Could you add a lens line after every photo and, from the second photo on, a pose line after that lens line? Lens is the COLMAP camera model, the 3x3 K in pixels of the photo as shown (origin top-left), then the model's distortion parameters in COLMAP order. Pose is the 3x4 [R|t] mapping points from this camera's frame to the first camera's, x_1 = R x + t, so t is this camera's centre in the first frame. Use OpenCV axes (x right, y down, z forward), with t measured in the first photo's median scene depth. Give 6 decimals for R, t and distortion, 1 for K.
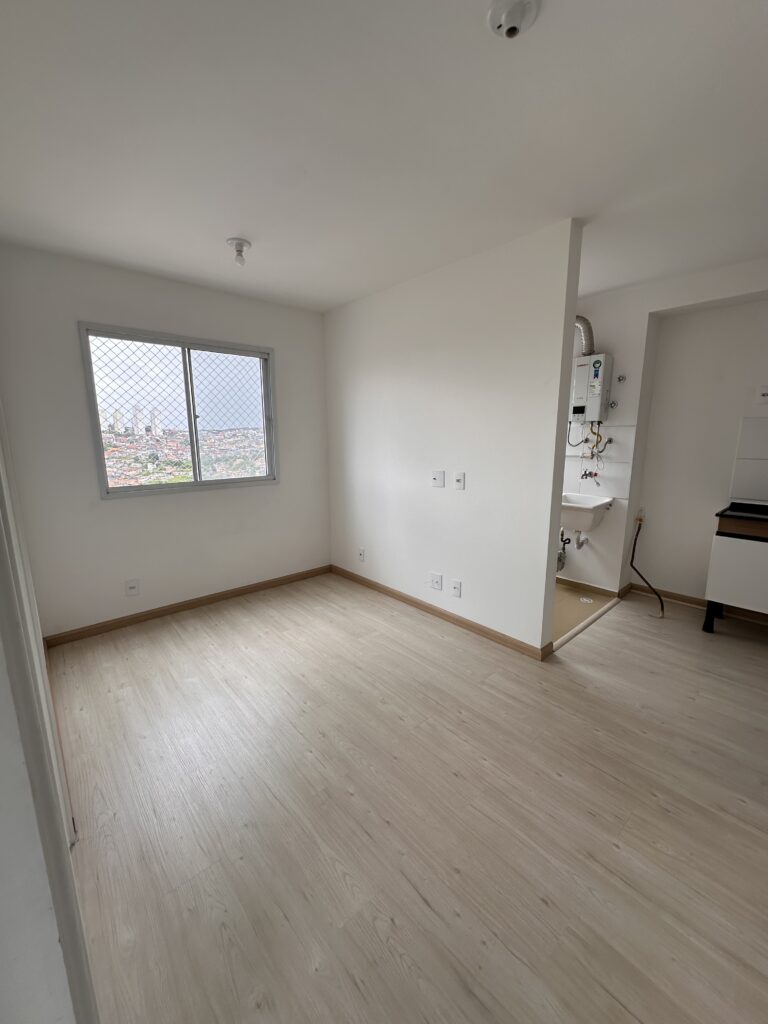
lens RADIAL K [[408.4, 0, 382.4], [0, 408.4, 511.9], [0, 0, 1]] dist [-0.000794, 0.000721]
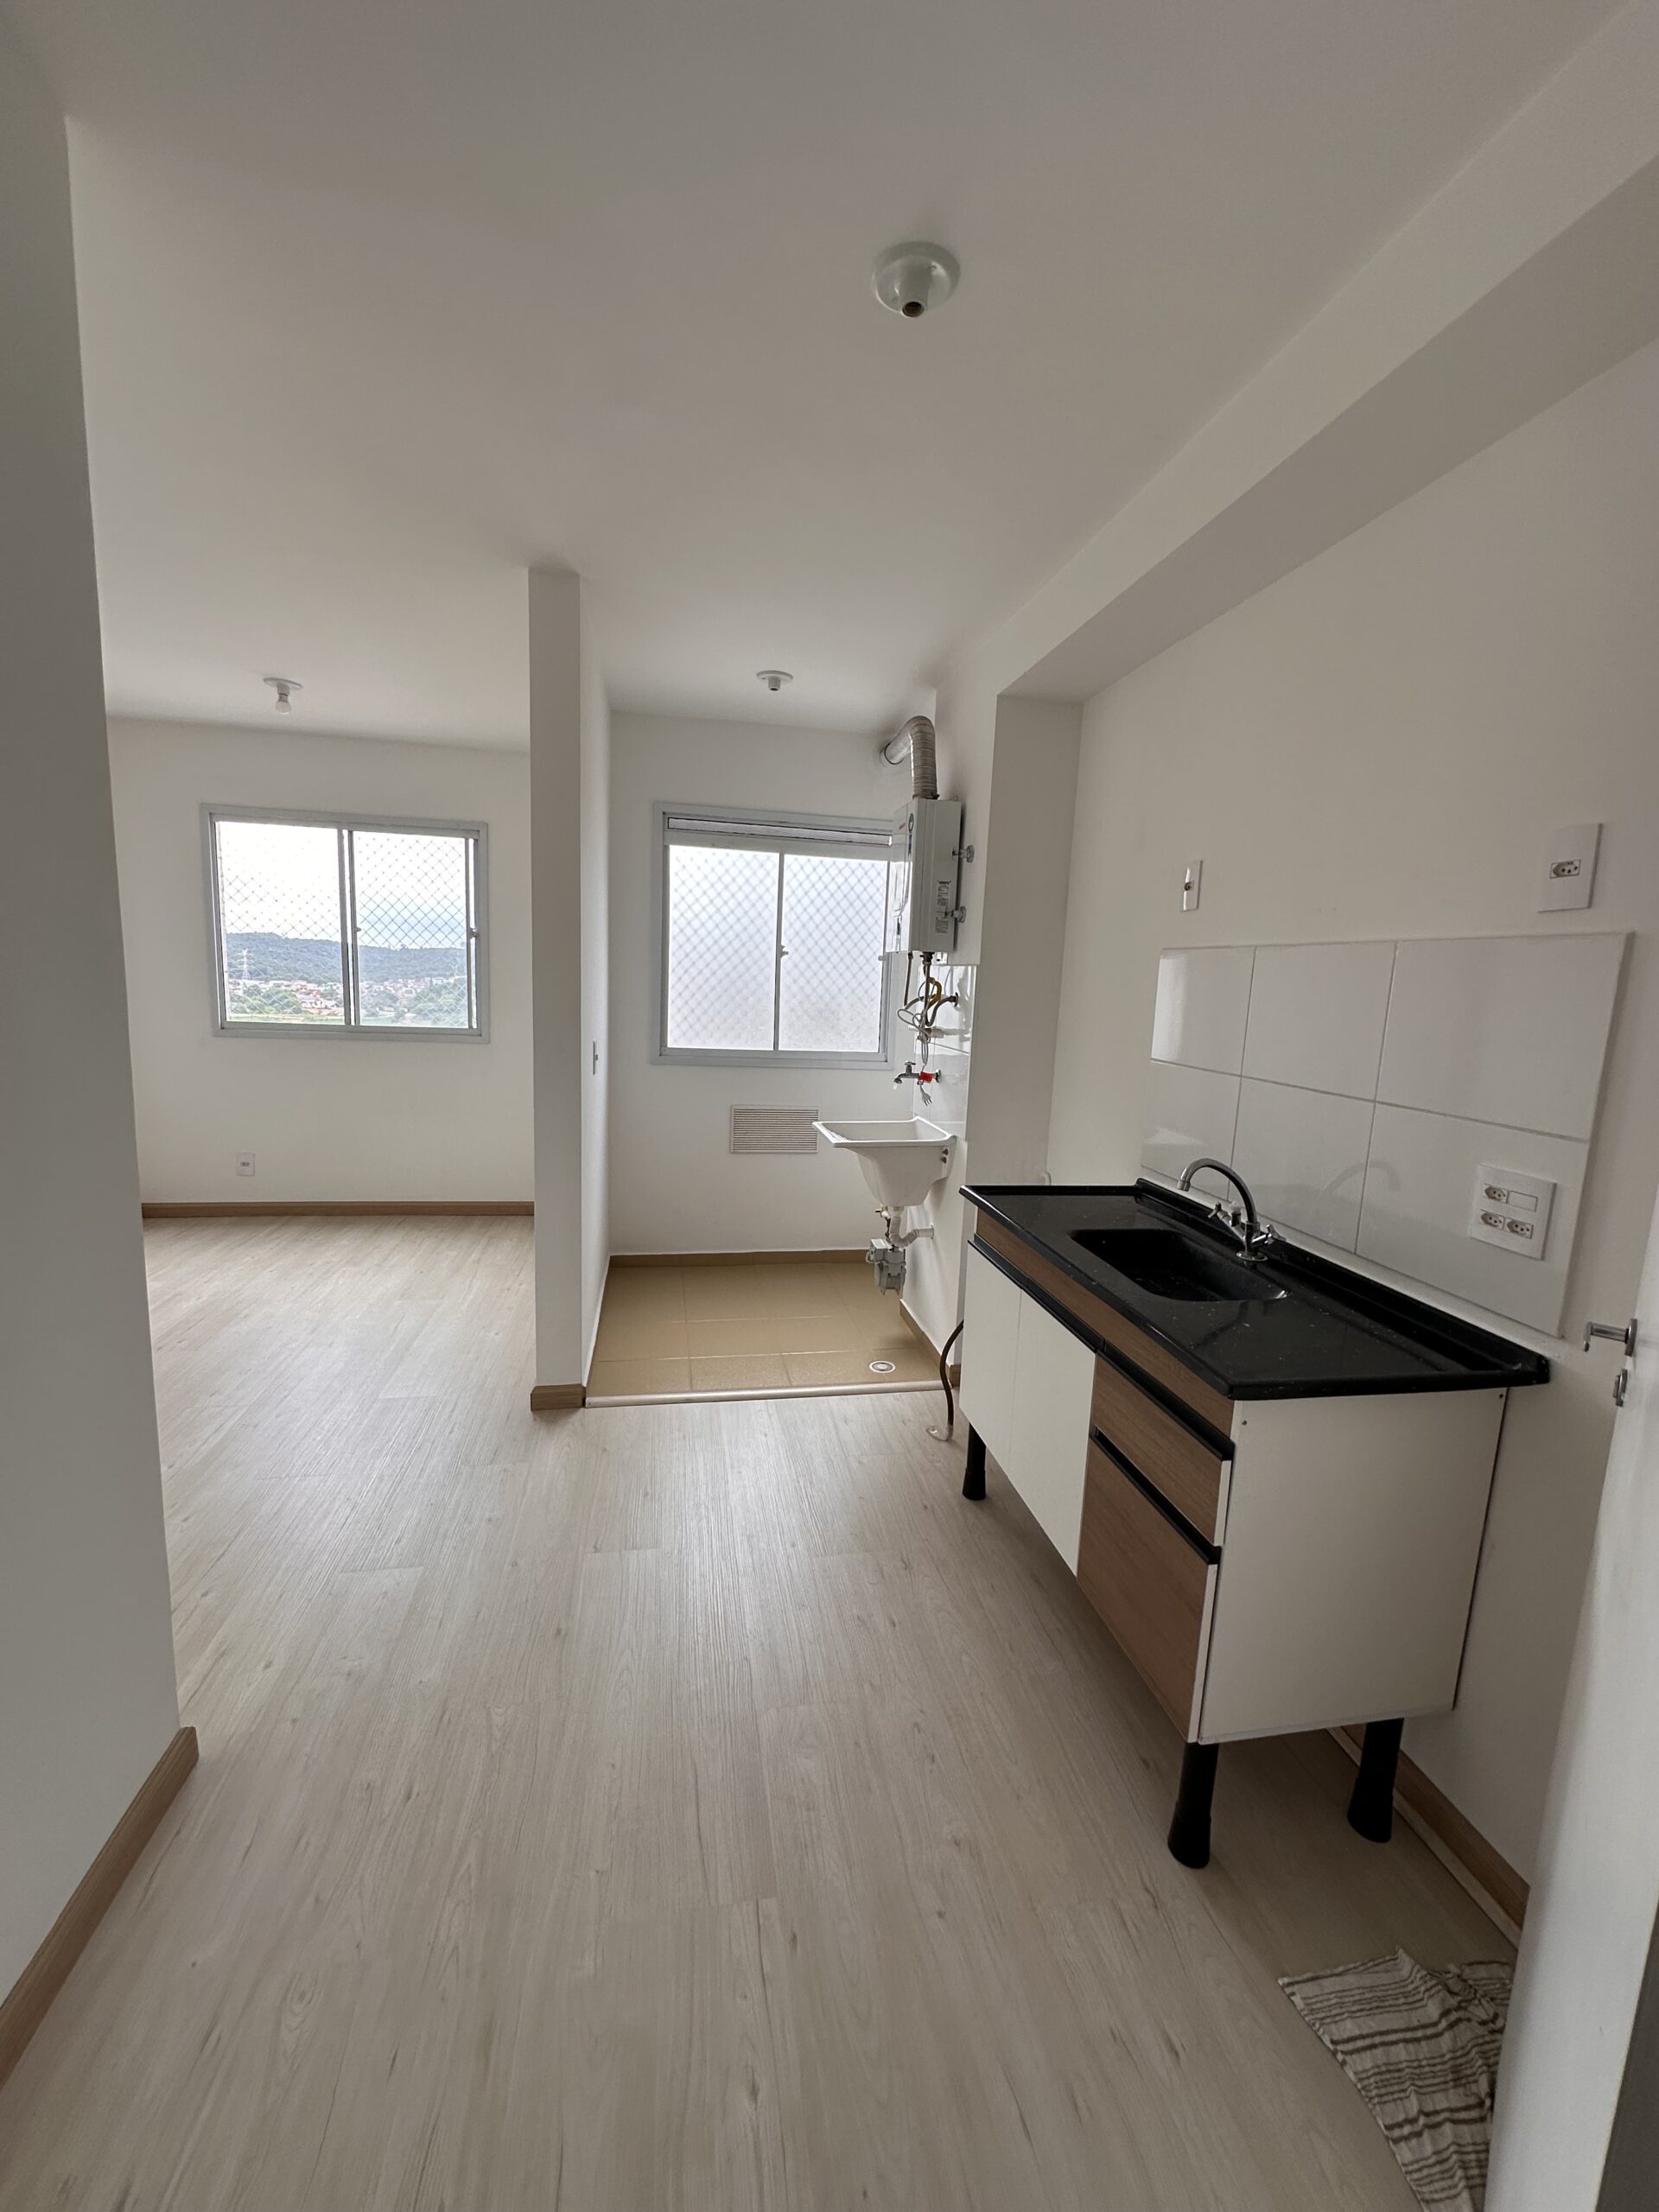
lens RADIAL K [[882.2, 0, 826.0], [0, 882.2, 1105.7], [0, 0, 1]] dist [-0.000794, 0.000721]
pose [[0.851961, 0.115173, -0.510781, 0.988711], [-0.140959, 0.989944, -0.011898, -0.038507], [0.504274, 0.082136, 0.859628, 0.170464]]
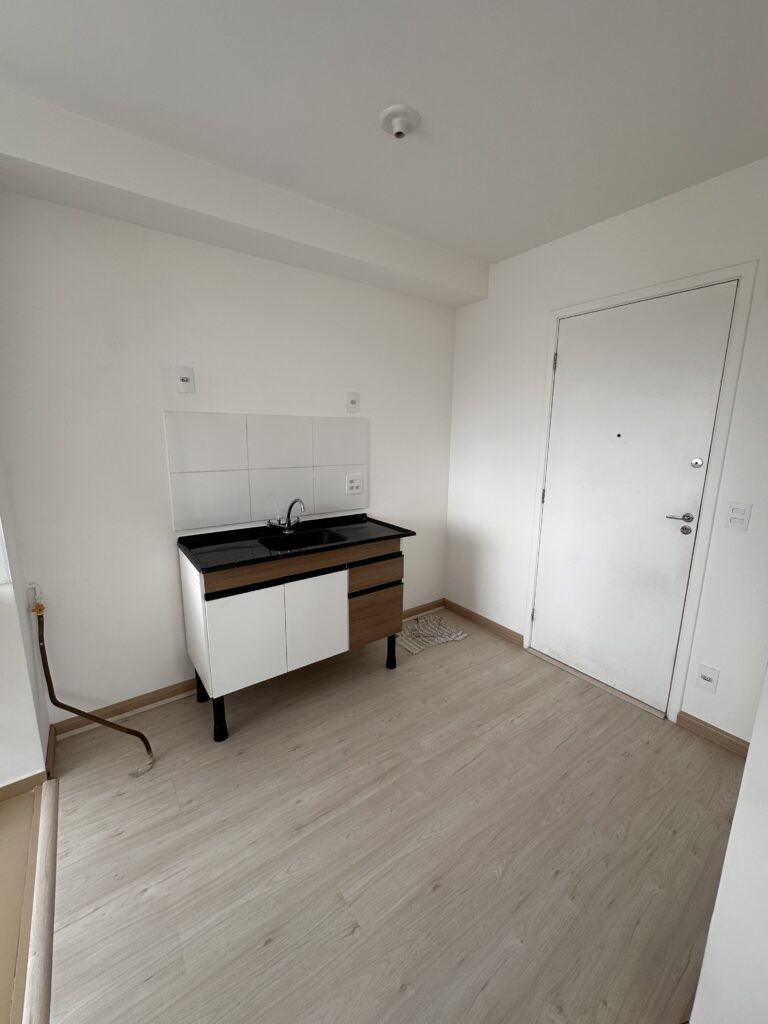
lens RADIAL K [[408.4, 0, 382.4], [0, 408.4, 511.9], [0, 0, 1]] dist [-0.000794, 0.000721]
pose [[0.099325, -0.191798, 0.976396, 0.232182], [0.173845, 0.969501, 0.172759, -0.120397], [-0.979751, 0.152582, 0.129639, 0.561918]]
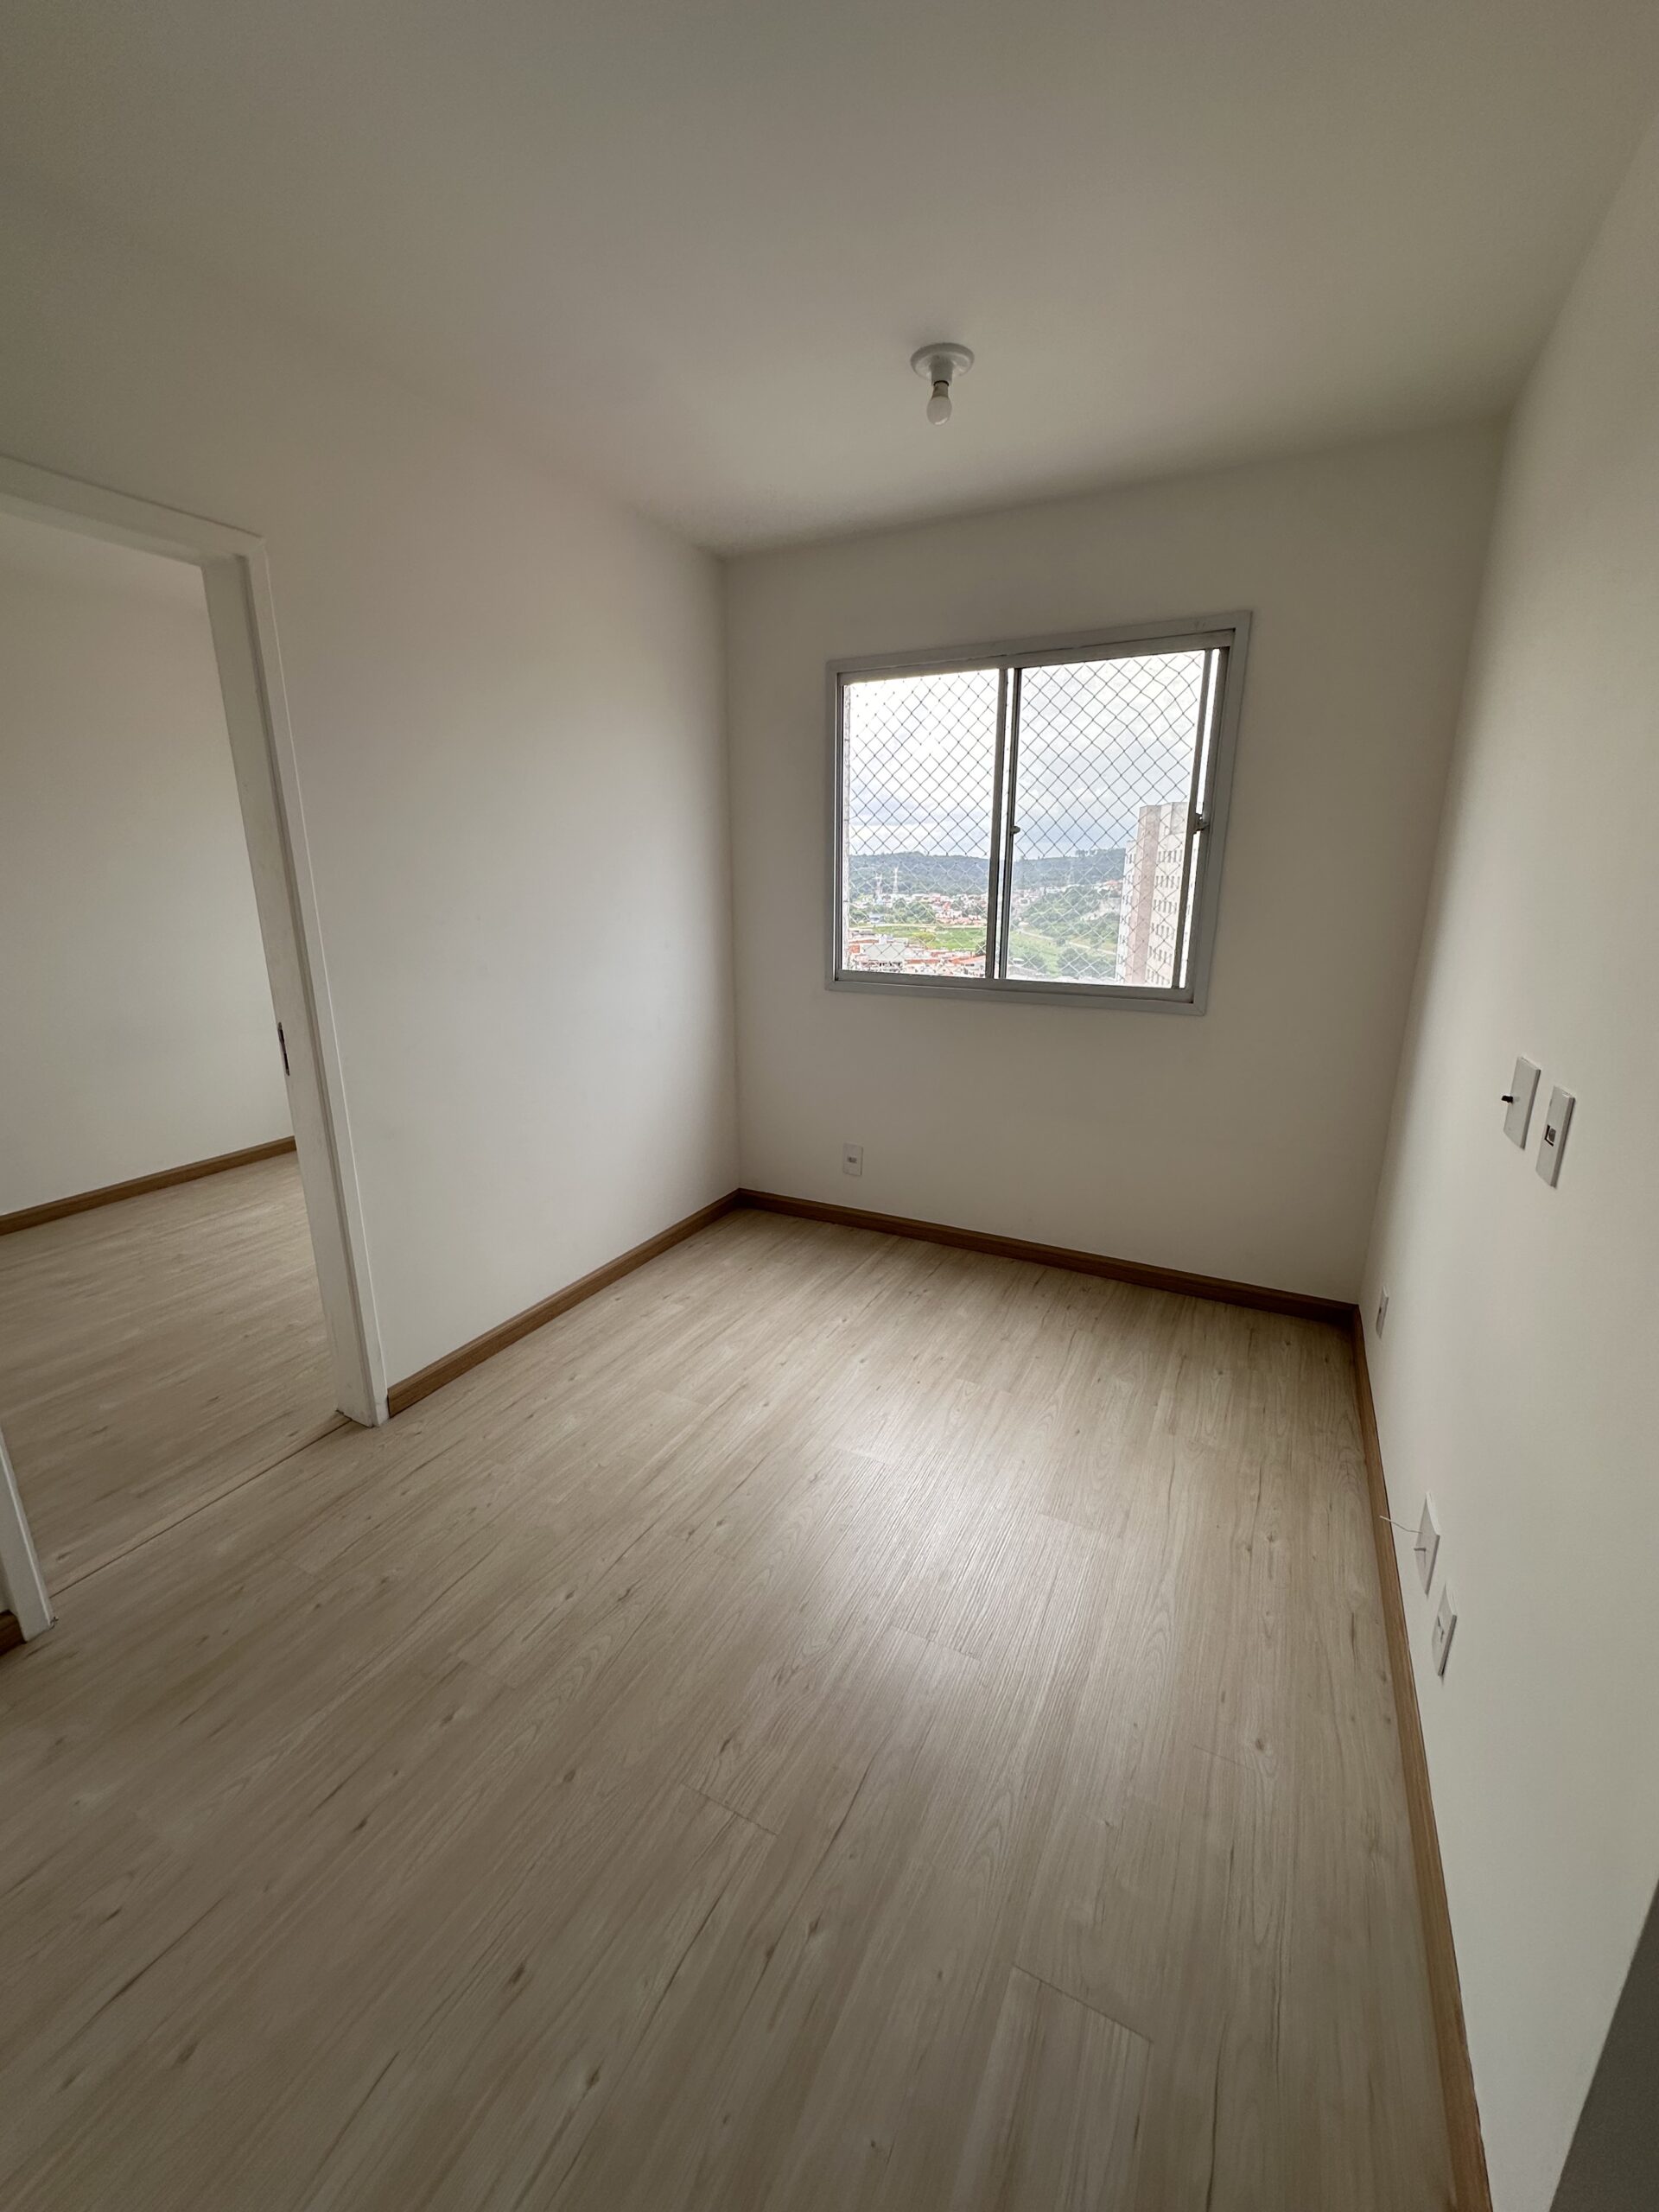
lens RADIAL K [[882.2, 0, 826.0], [0, 882.2, 1105.7], [0, 0, 1]] dist [-0.000794, 0.000721]
pose [[0.360153, 0.246154, -0.899832, 0.389644], [-0.175245, 0.965241, 0.193906, -0.099382], [0.916285, 0.087855, 0.390772, 0.486997]]
